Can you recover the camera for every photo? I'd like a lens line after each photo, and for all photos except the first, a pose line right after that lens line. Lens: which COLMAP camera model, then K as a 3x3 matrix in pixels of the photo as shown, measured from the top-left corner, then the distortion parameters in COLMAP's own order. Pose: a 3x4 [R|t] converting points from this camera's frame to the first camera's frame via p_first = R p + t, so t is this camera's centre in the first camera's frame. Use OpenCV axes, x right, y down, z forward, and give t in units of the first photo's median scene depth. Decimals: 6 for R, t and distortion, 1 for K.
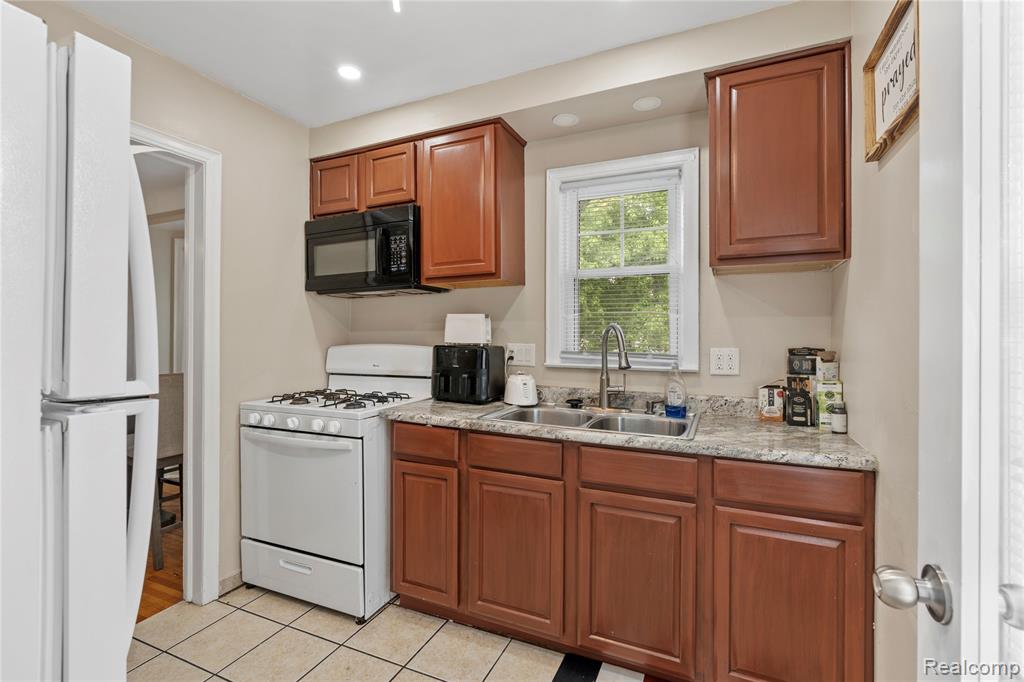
lens RADIAL K [[465.7, 0, 513.9], [0, 465.7, 342.1], [0, 0, 1]] dist [-0.009315, 0.000268]
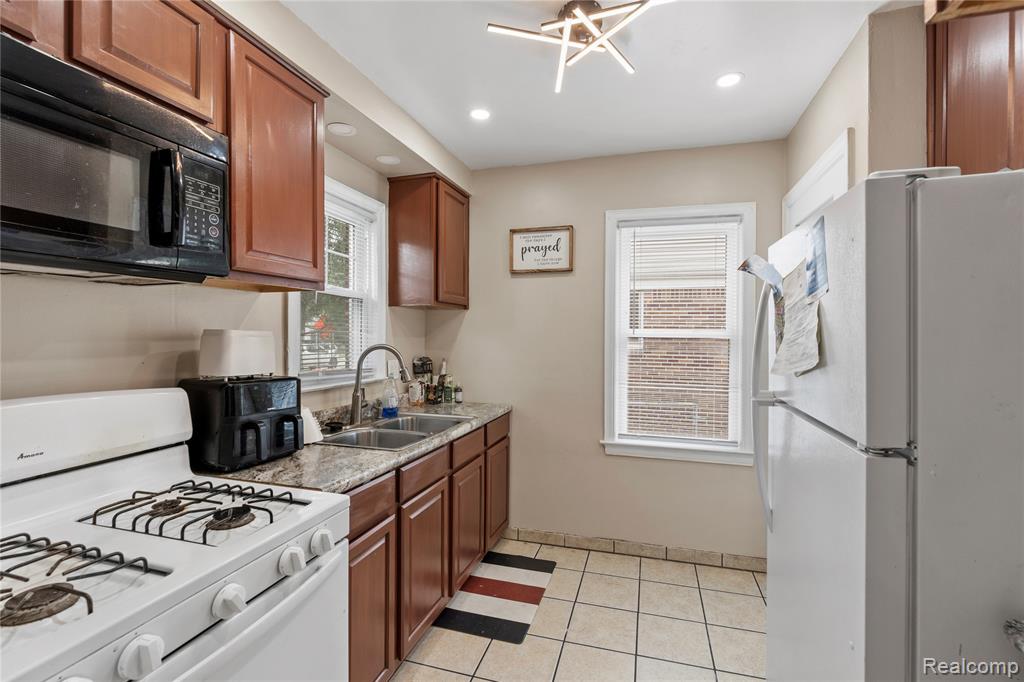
lens RADIAL K [[465.7, 0, 518.1], [0, 465.7, 335.0], [0, 0, 1]] dist [-0.009315, 0.000268]
pose [[-0.113843, -0.012370, 0.993422, -0.809048], [-0.011274, 0.999874, 0.011159, -0.064769], [-0.993435, -0.009930, -0.113968, 0.705234]]
